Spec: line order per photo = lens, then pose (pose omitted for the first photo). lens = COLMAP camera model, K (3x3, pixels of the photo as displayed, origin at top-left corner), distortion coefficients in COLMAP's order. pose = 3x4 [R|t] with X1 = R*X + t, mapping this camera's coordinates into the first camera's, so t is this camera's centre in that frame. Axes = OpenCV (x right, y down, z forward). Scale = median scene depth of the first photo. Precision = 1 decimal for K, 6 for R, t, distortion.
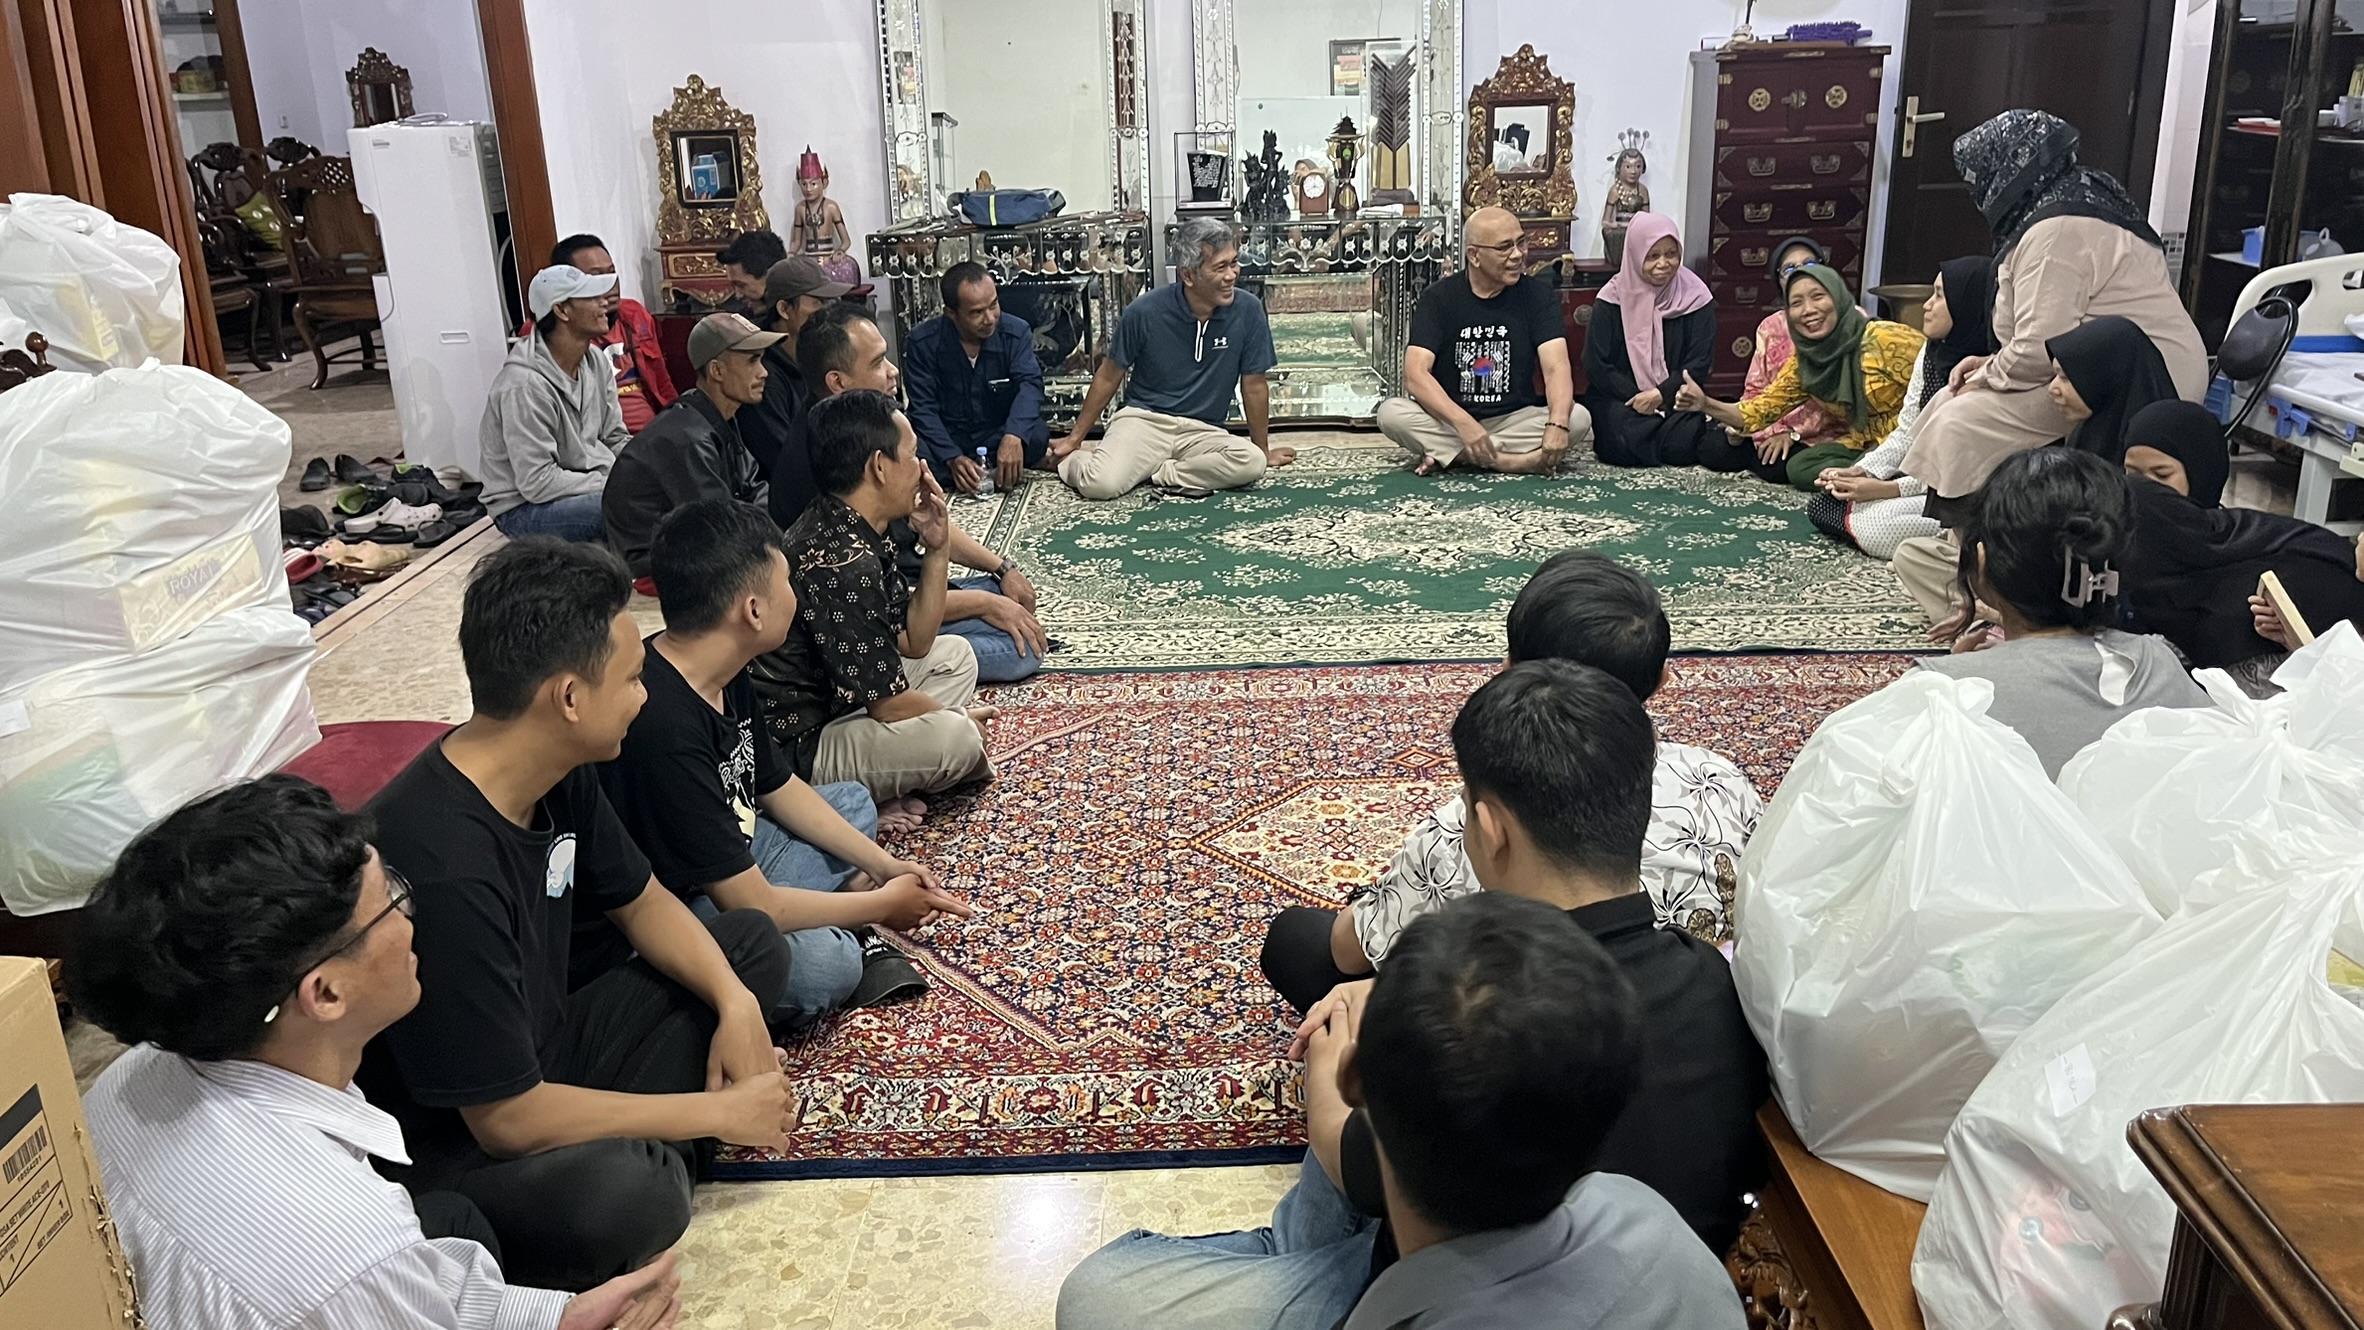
lens RADIAL K [[1787.8, 0, 1181.0], [0, 1787.8, 656.1], [0, 0, 1]] dist [0.068452, -0.092393]
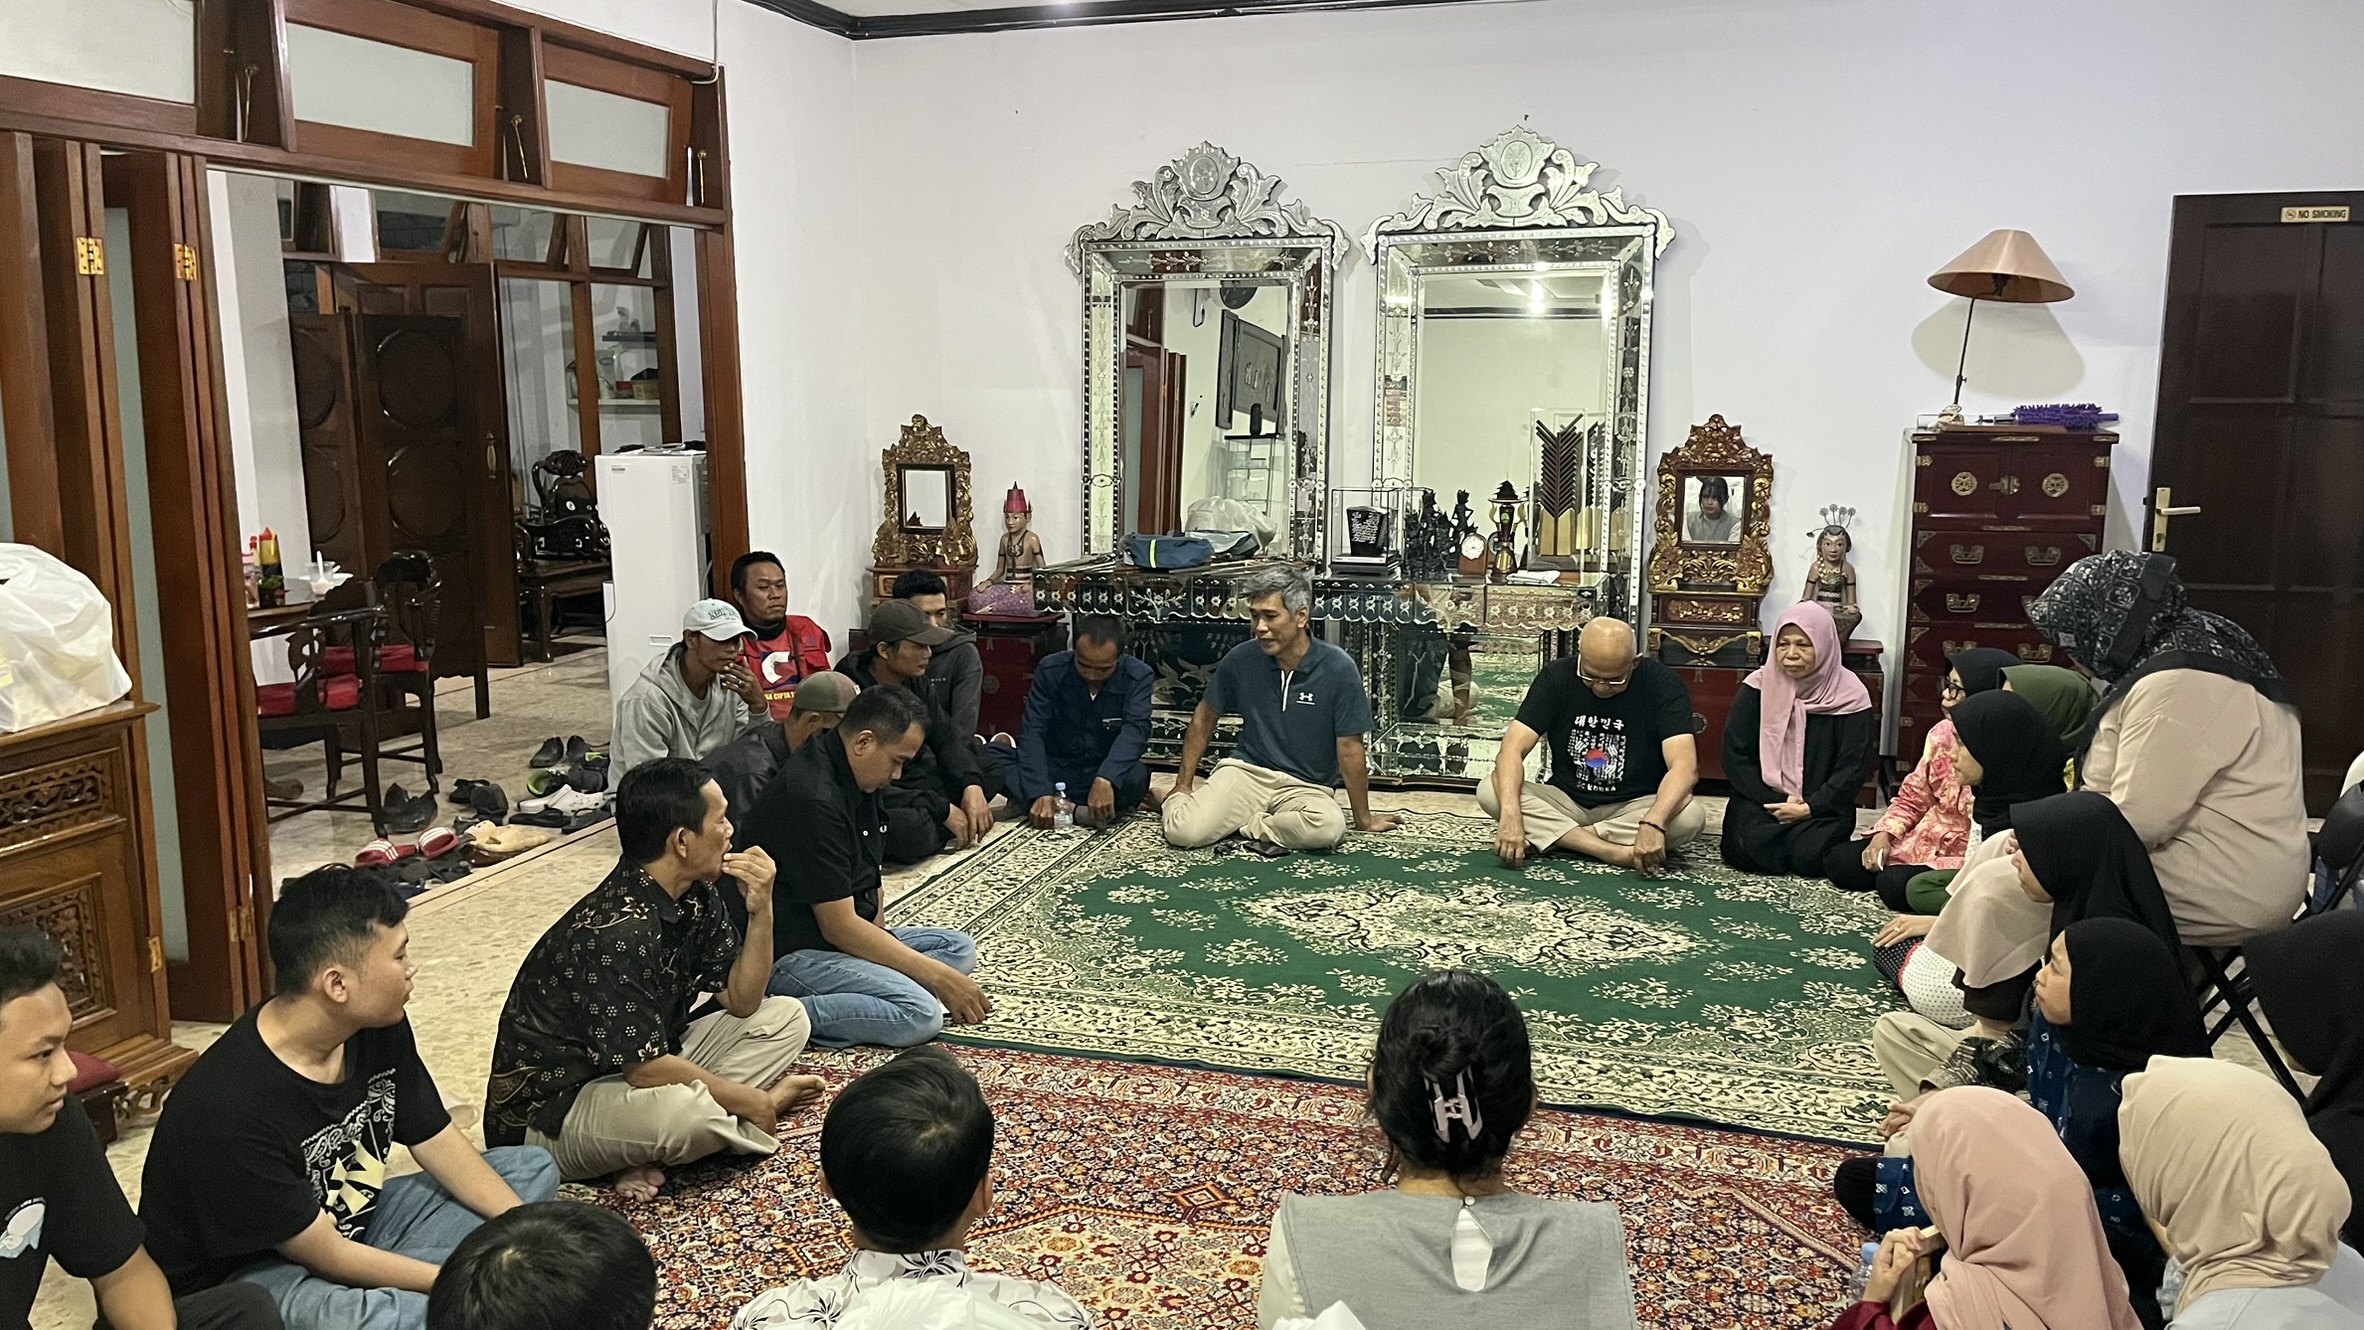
lens RADIAL K [[1787.8, 0, 1205.6], [0, 1787.8, 682.5], [0, 0, 1]] dist [0.068452, -0.092393]
pose [[0.961306, 0.076130, -0.264753, 0.244522], [-0.113019, 0.985443, -0.127003, -0.058937], [0.251231, 0.152011, 0.955916, 0.048406]]
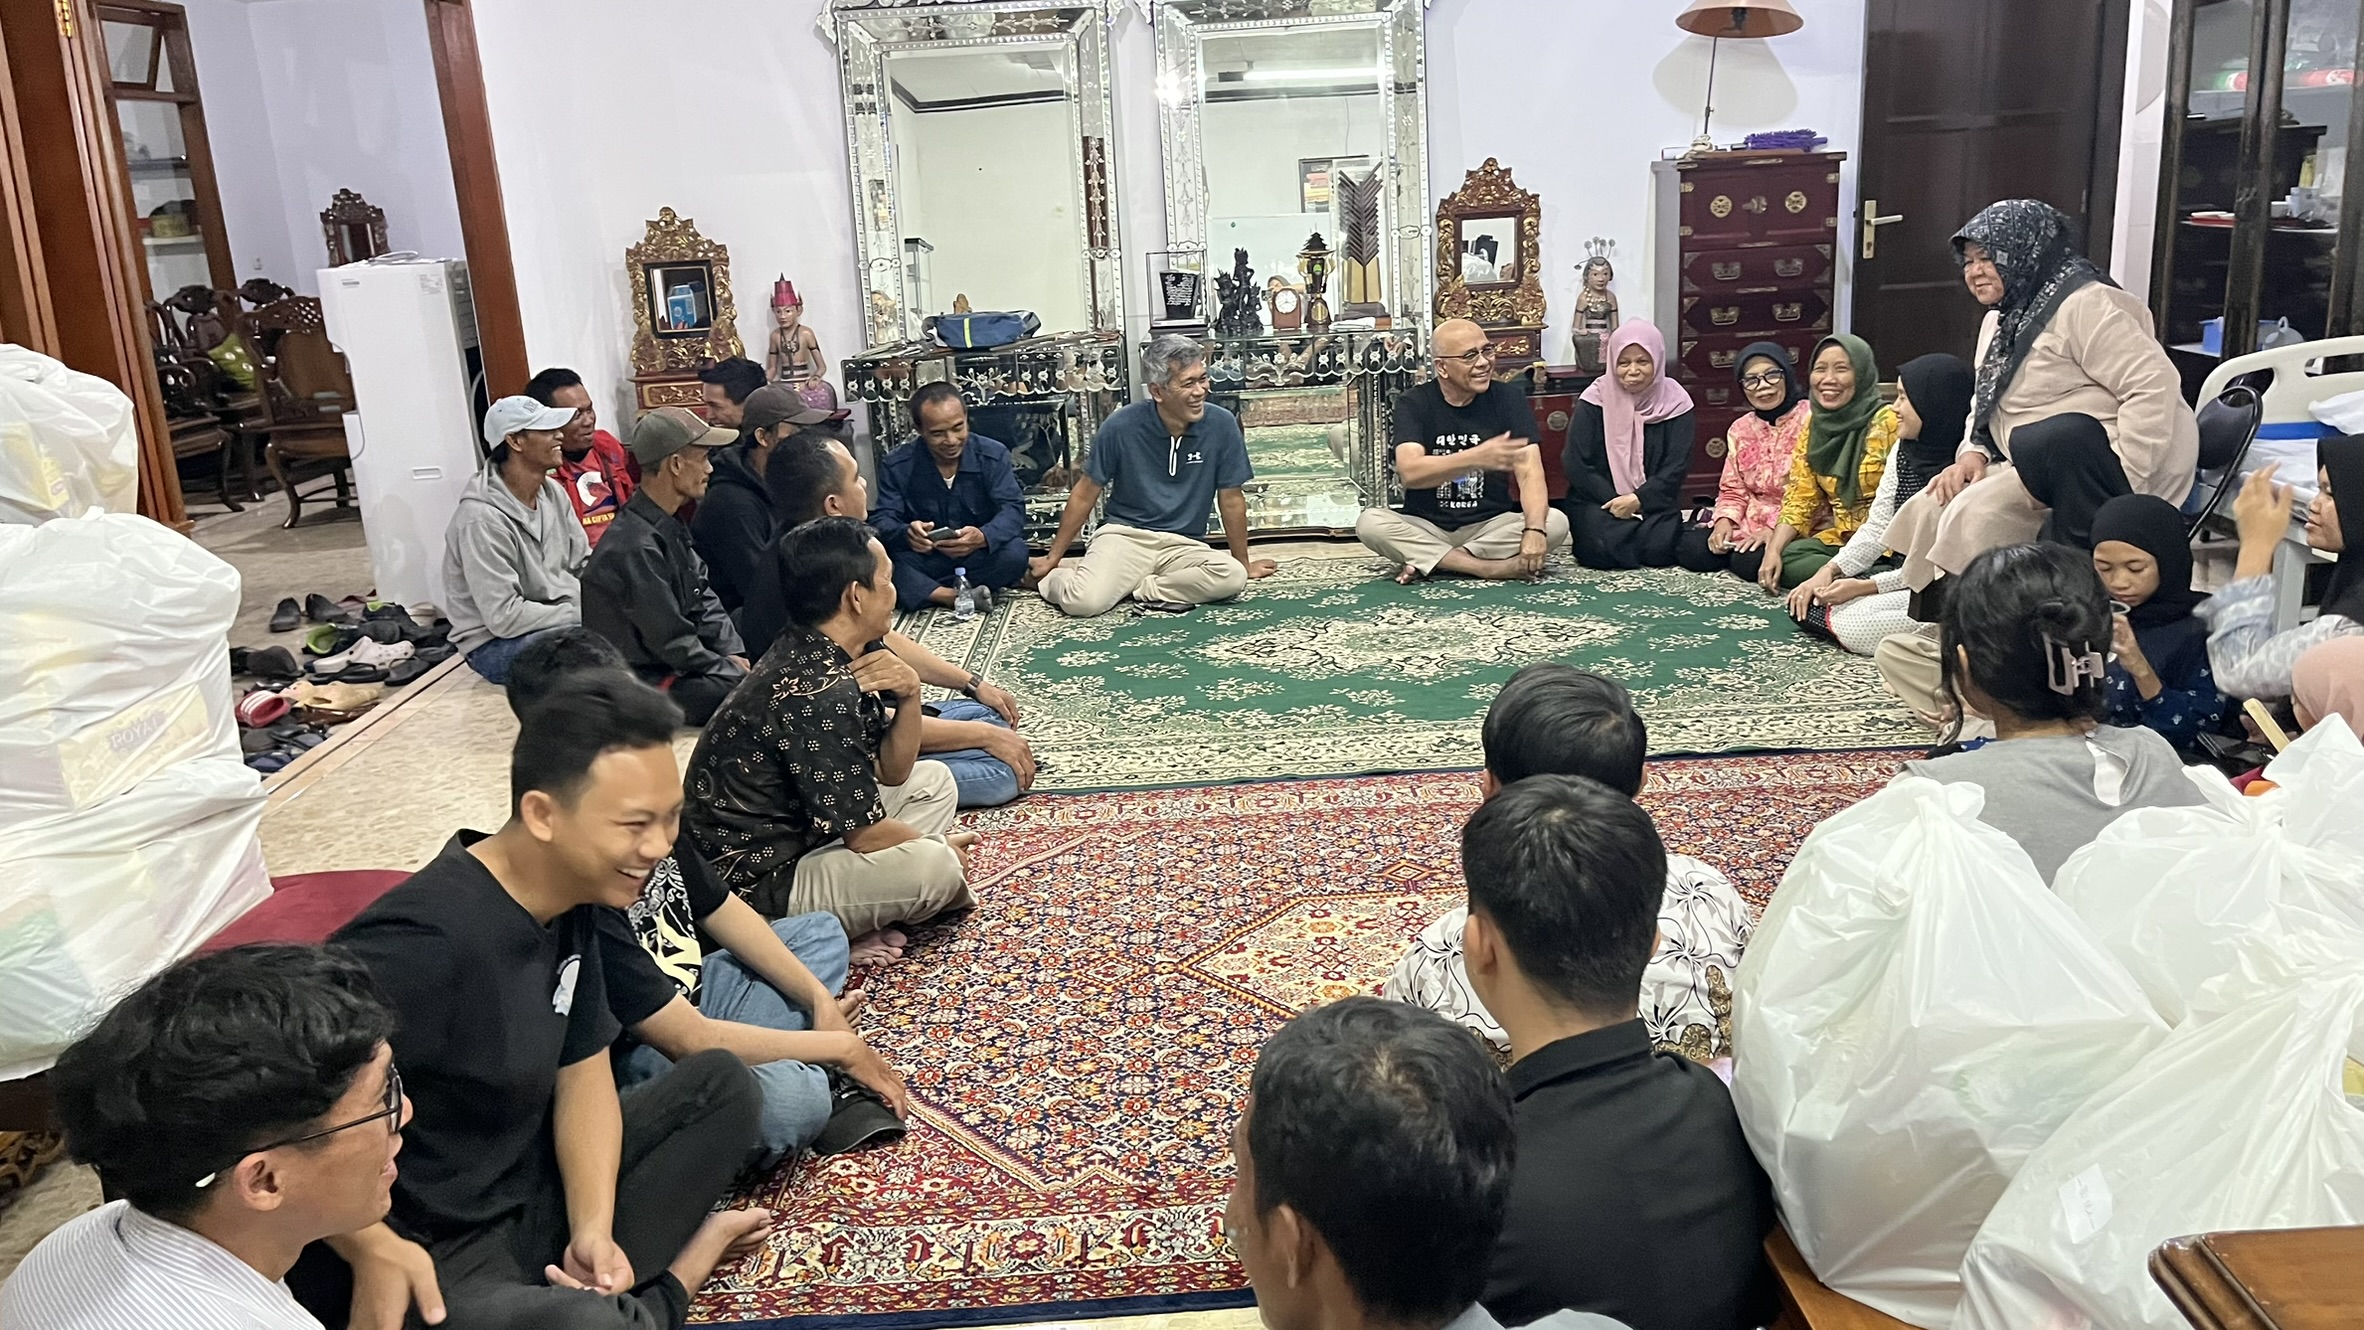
lens RADIAL K [[1787.8, 0, 1203.7], [0, 1787.8, 669.0], [0, 0, 1]] dist [0.068452, -0.092393]
pose [[0.999399, -0.029122, 0.018784, 0.003497], [0.030102, 0.998076, -0.054205, -0.002773], [-0.017169, 0.054738, 0.998353, 0.008450]]
